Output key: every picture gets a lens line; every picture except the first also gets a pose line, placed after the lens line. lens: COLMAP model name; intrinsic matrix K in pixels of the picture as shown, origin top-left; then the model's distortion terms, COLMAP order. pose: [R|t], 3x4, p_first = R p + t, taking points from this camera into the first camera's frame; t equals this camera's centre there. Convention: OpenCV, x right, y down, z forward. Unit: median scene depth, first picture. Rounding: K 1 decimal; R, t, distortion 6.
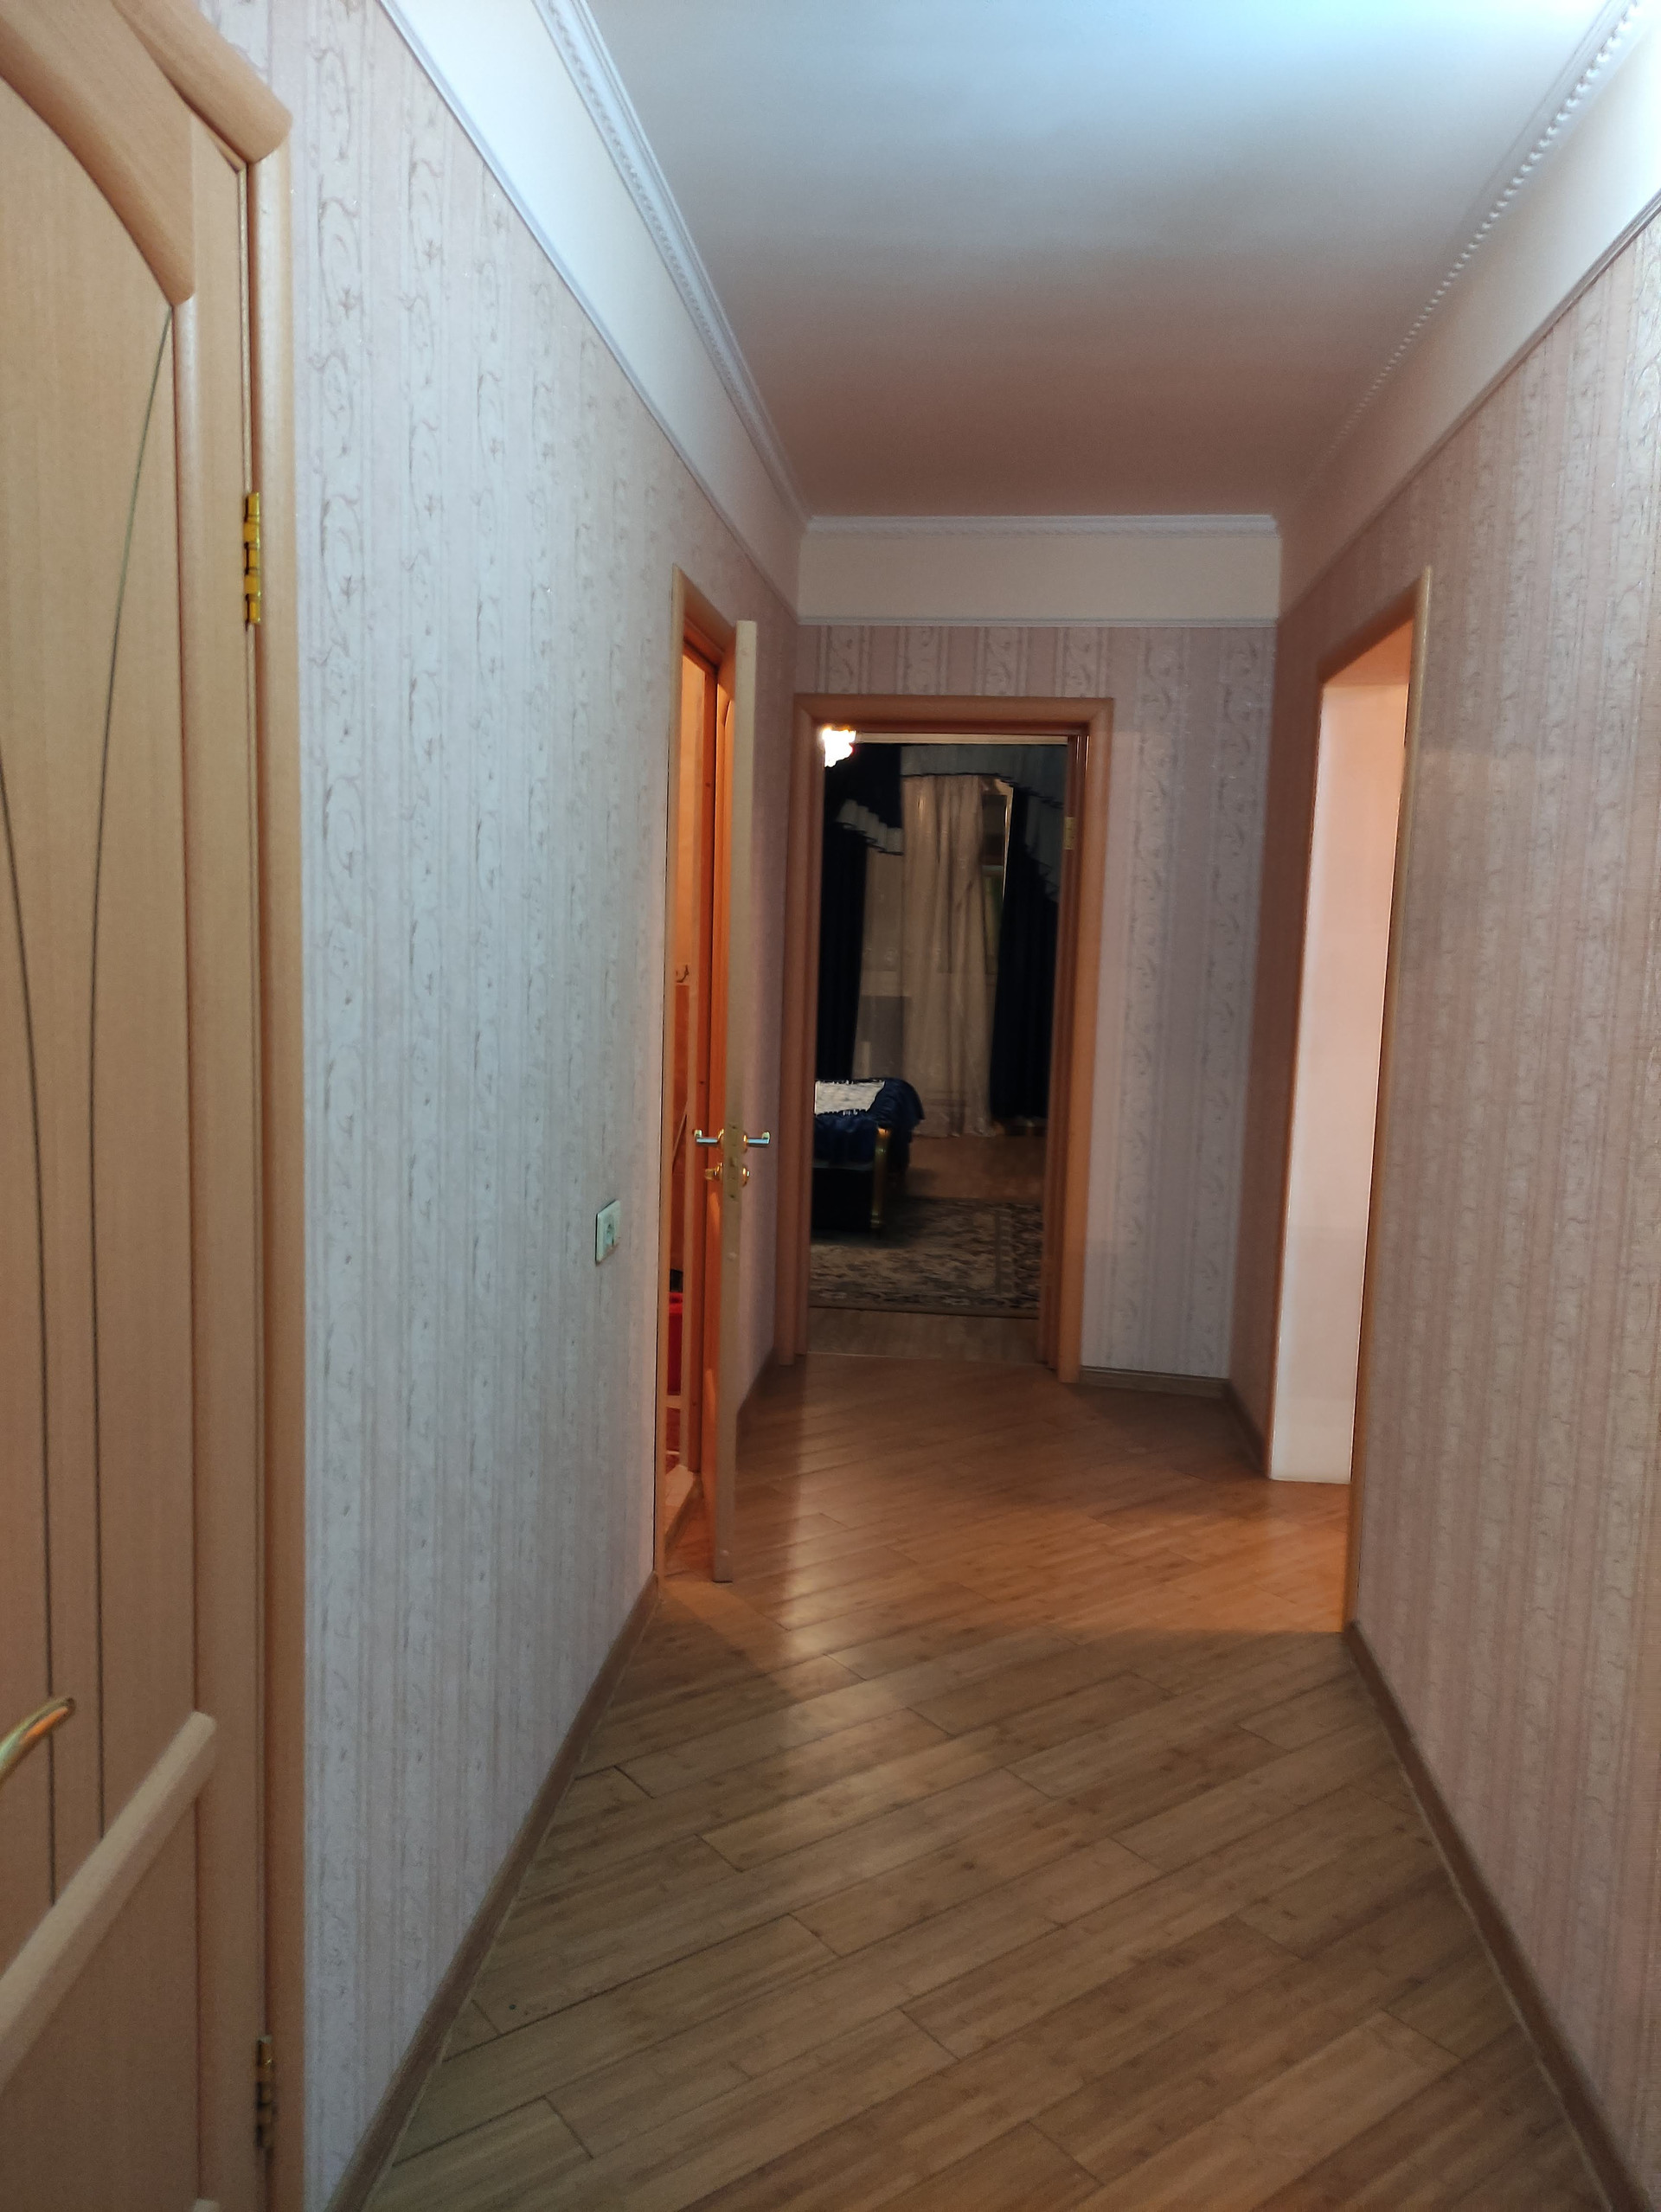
lens RADIAL K [[1653.5, 0, 825.0], [0, 1653.5, 1103.8], [0, 0, 1]] dist [0.068831, 0.000873]
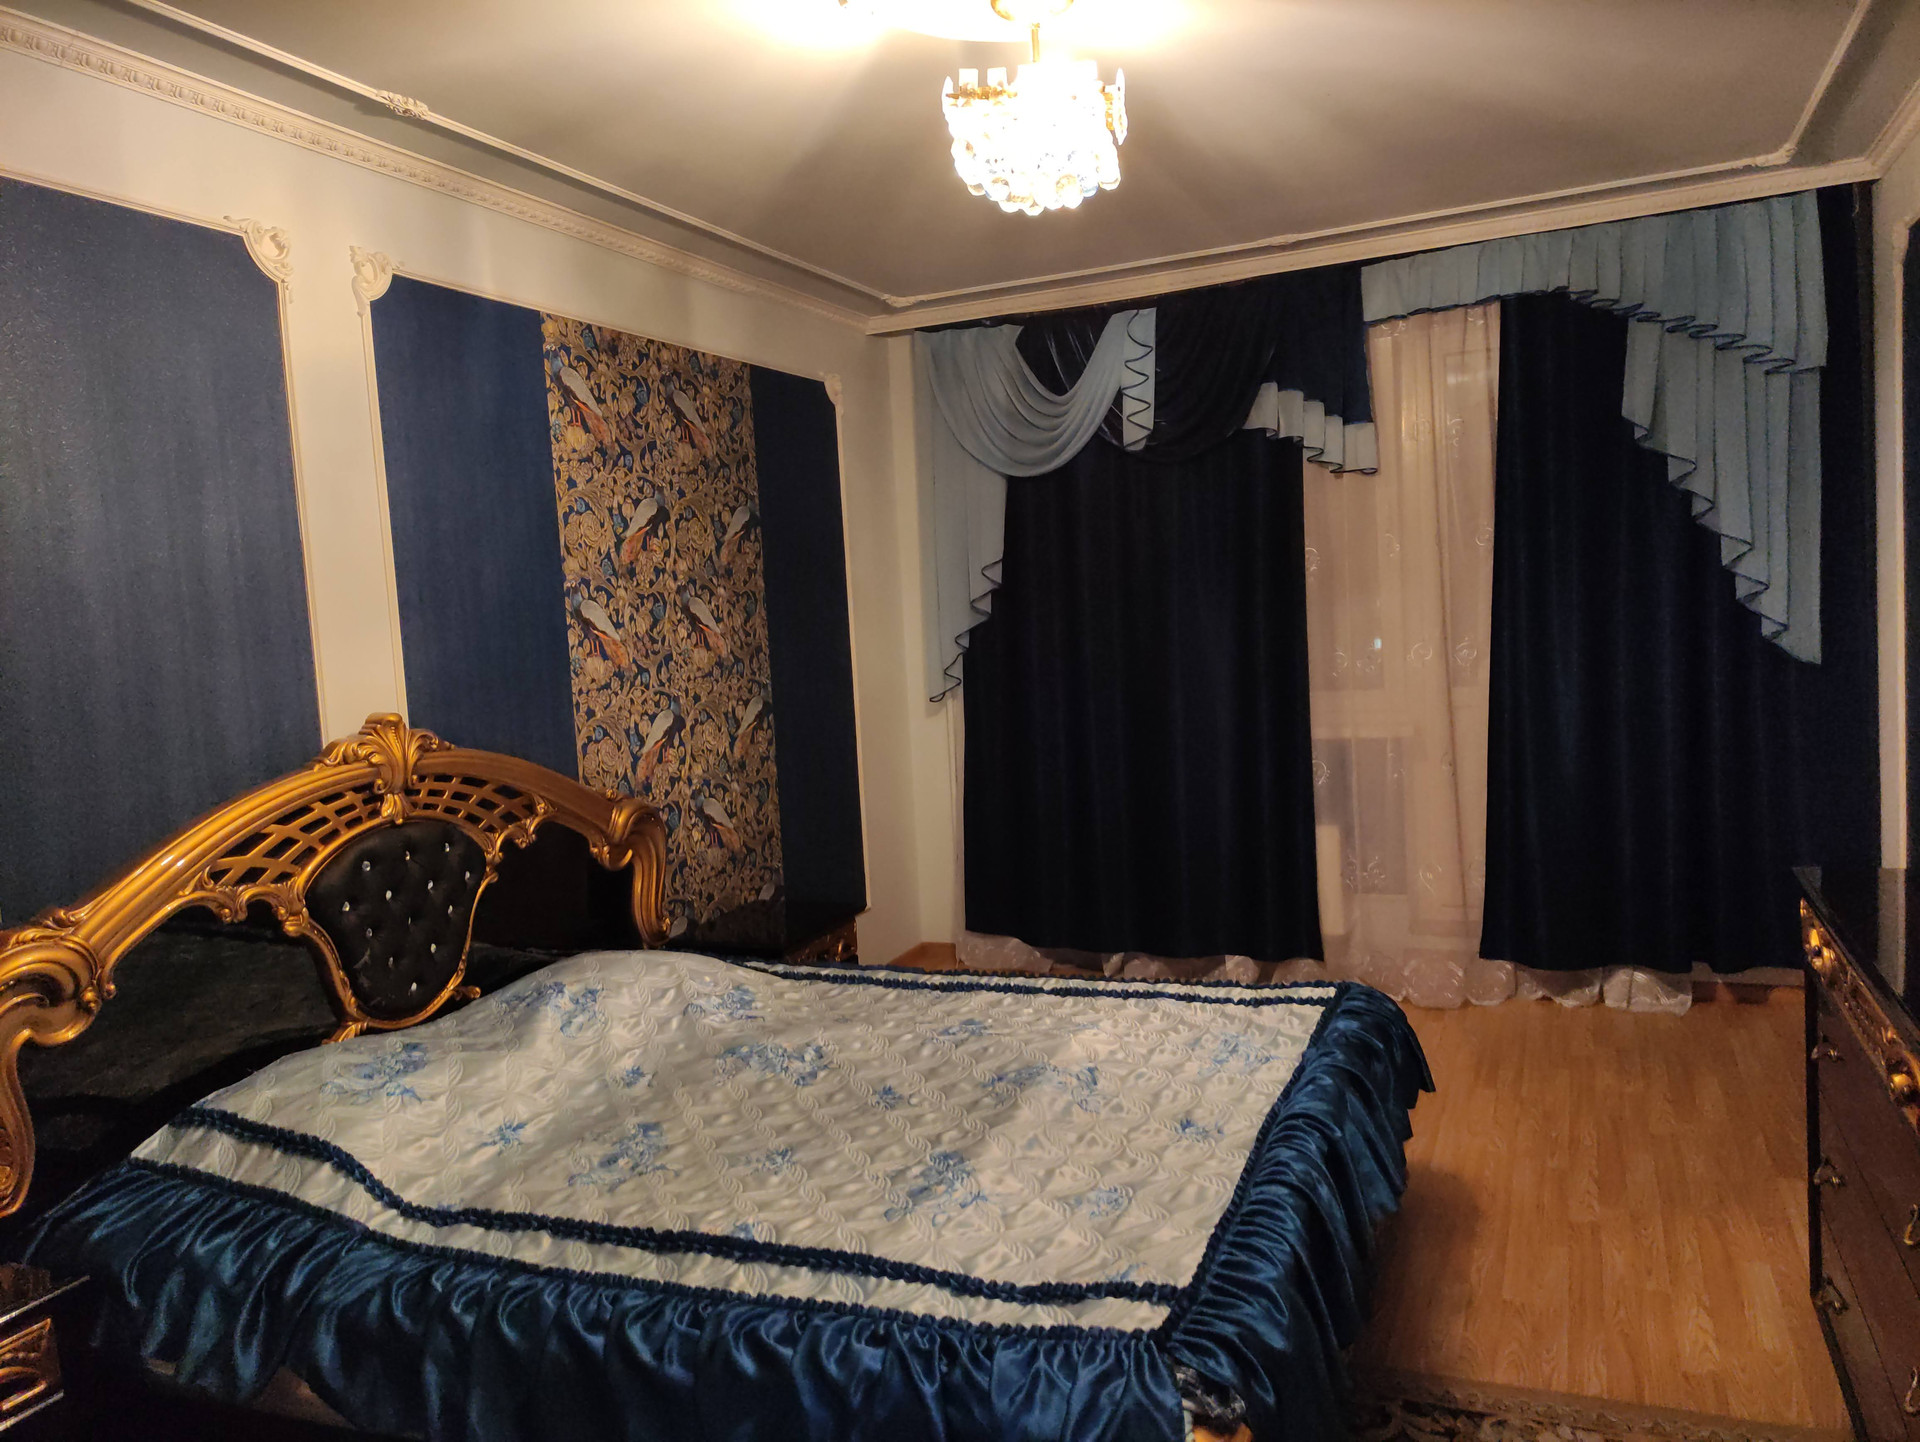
lens RADIAL K [[1428.0, 0, 961.4], [0, 1428.0, 716.4], [0, 0, 1]] dist [0.042327, -0.020681]
pose [[0.953667, -0.068544, -0.292953, 0.051061], [0.061471, 0.997553, -0.033292, -0.069476], [0.294518, 0.013741, 0.955547, 0.552413]]
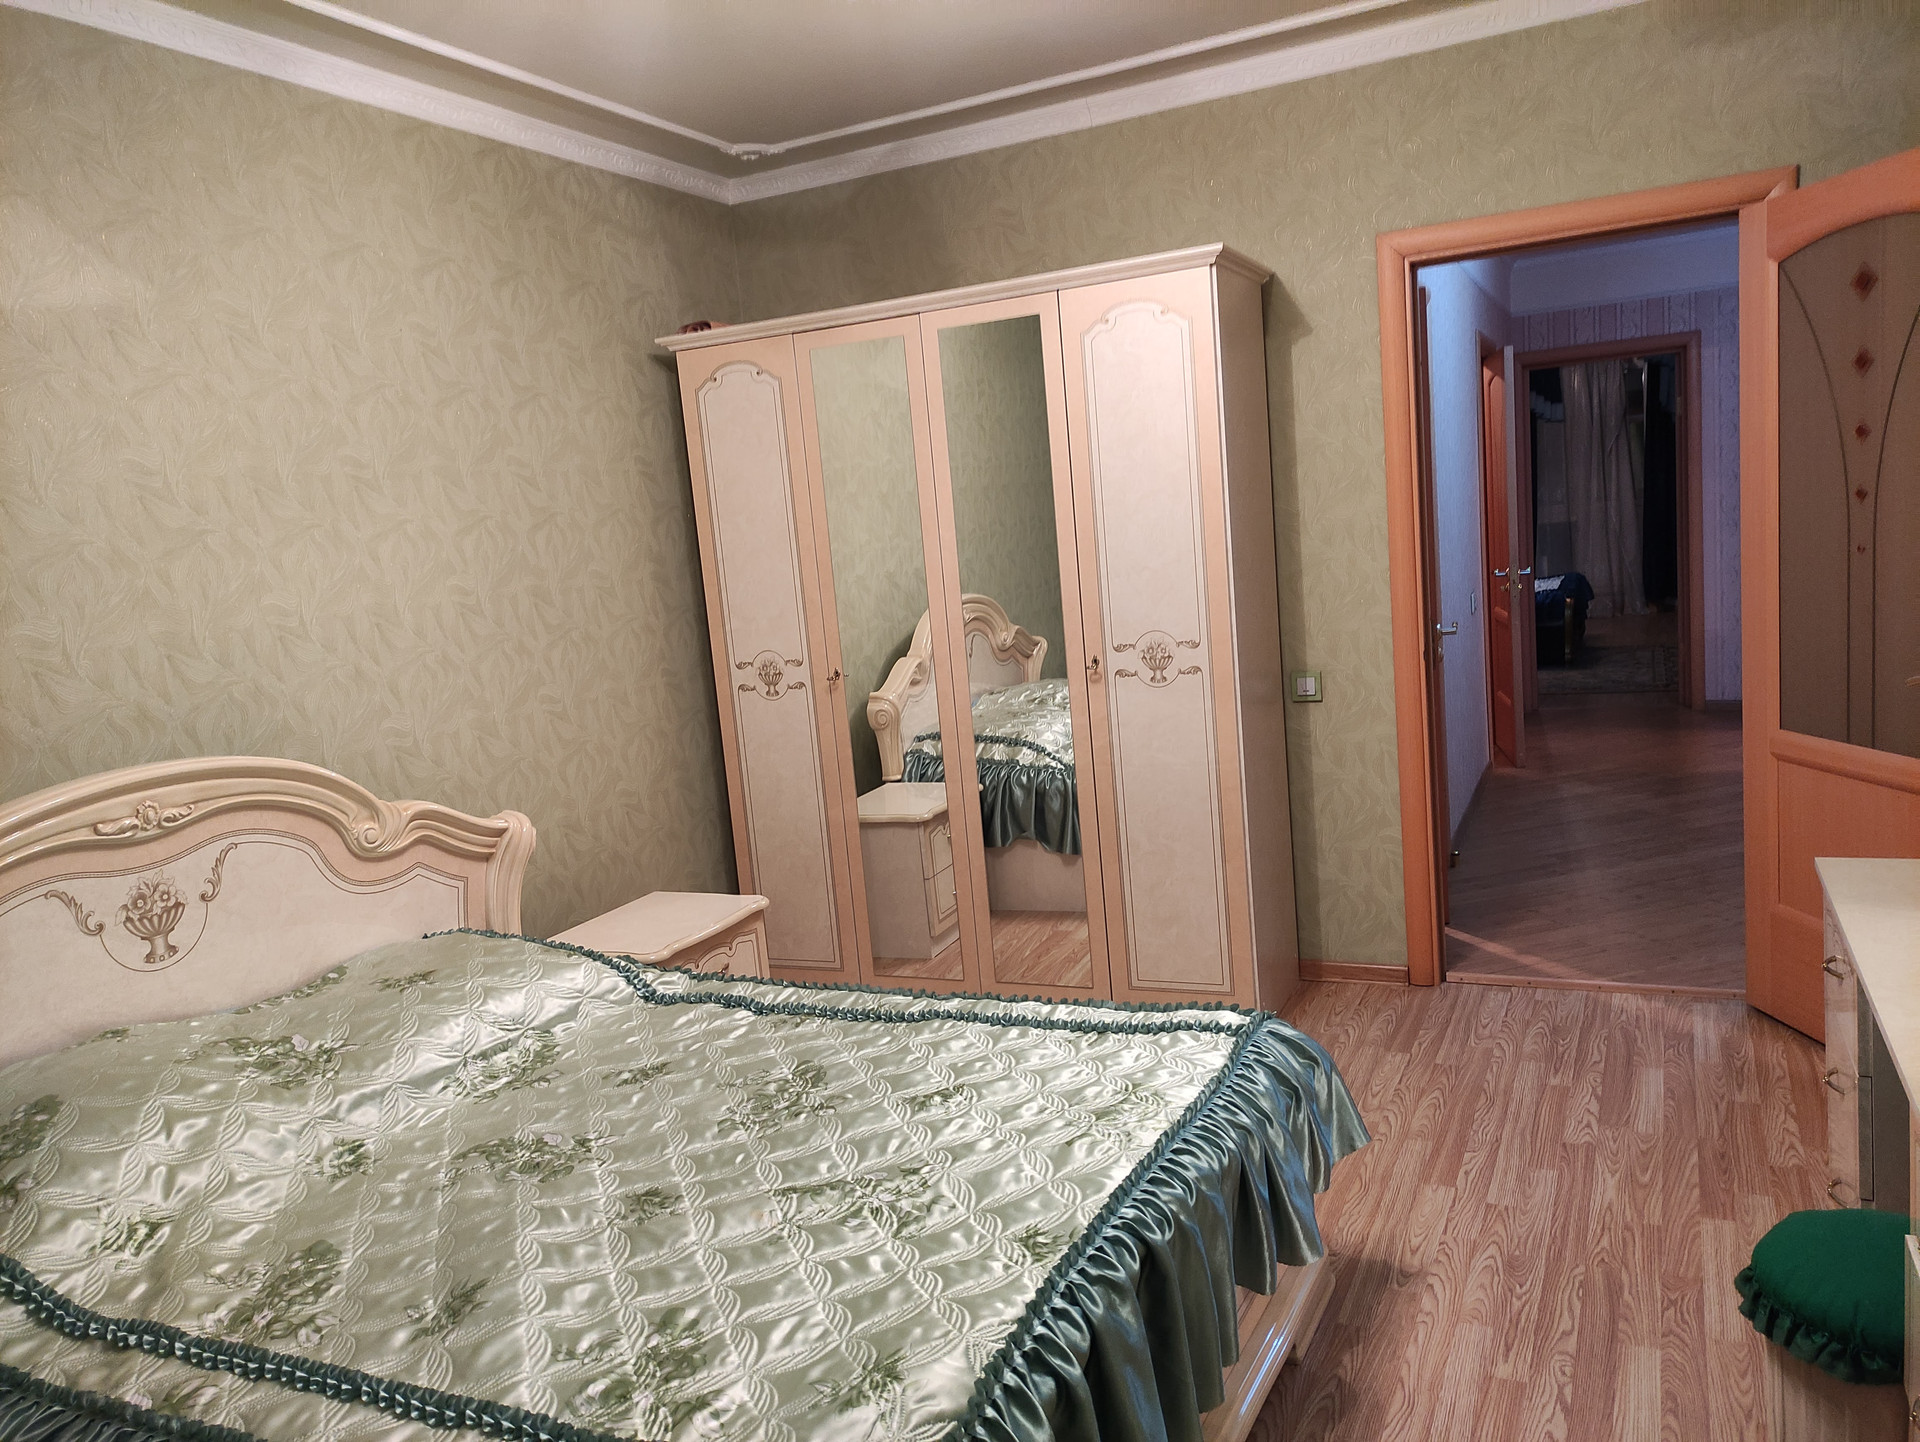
lens RADIAL K [[1428.0, 0, 965.6], [0, 1428.0, 721.9], [0, 0, 1]] dist [0.042327, -0.020681]
pose [[0.938303, -0.066122, -0.339433, -0.034127], [0.078521, 0.996649, 0.022910, 0.039676], [0.336781, -0.048149, 0.940351, -0.362087]]
